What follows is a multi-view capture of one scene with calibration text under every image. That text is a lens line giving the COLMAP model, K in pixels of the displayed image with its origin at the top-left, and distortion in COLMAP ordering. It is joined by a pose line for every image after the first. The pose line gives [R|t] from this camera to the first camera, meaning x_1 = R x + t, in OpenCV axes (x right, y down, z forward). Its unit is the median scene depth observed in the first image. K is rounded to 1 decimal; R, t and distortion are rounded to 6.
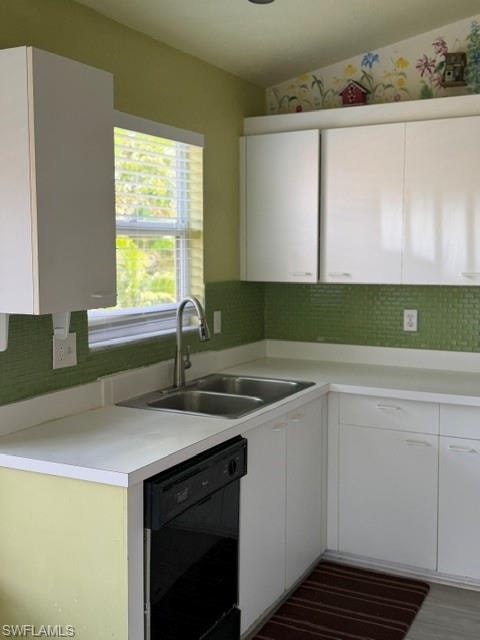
lens RADIAL K [[730.4, 0, 240.0], [0, 730.4, 320.0], [0, 0, 1]] dist [0.198859, -0.443697]
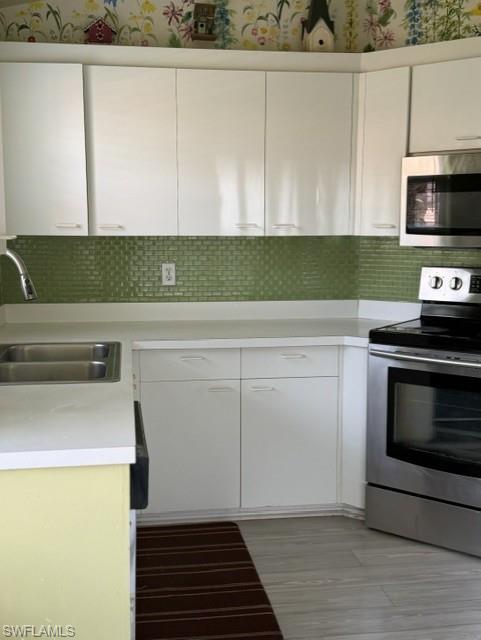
lens RADIAL K [[730.4, 0, 240.5], [0, 730.4, 320.0], [0, 0, 1]] dist [0.198859, -0.443697]
pose [[0.821905, -0.076140, 0.564513, -0.265749], [0.052931, 0.996947, 0.057402, 0.011133], [-0.567160, -0.017299, 0.823426, 0.129699]]
